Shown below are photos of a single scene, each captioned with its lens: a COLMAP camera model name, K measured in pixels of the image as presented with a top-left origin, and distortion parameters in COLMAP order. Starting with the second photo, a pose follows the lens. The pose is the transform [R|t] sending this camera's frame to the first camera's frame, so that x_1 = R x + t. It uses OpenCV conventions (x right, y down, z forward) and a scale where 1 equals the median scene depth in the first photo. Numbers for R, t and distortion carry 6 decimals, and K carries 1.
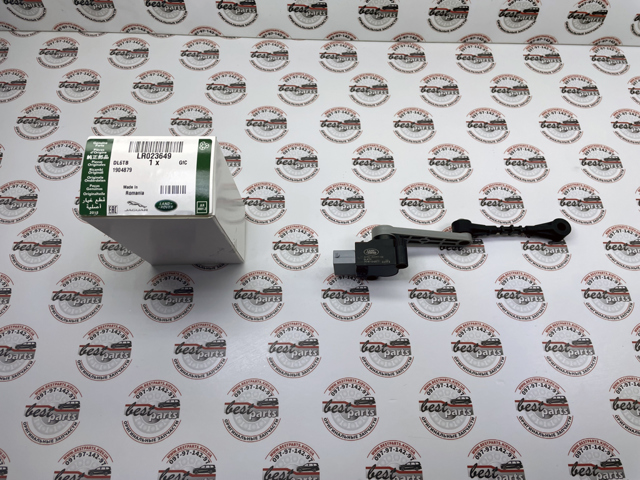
lens RADIAL K [[481.1, 0, 318.3], [0, 481.1, 243.1], [0, 0, 1]] dist [0.036752, -0.025935]
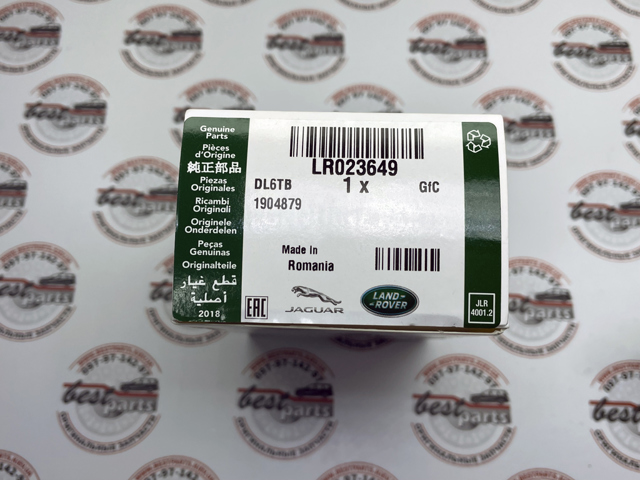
lens RADIAL K [[633.4, 0, 319.8], [0, 633.4, 238.3], [0, 0, 1]] dist [0.054763, 0.000000]
pose [[0.998313, 0.034293, -0.046852, -0.345384], [-0.030019, 0.995573, 0.089072, -0.169741], [0.049699, -0.087515, 0.994923, 0.487482]]
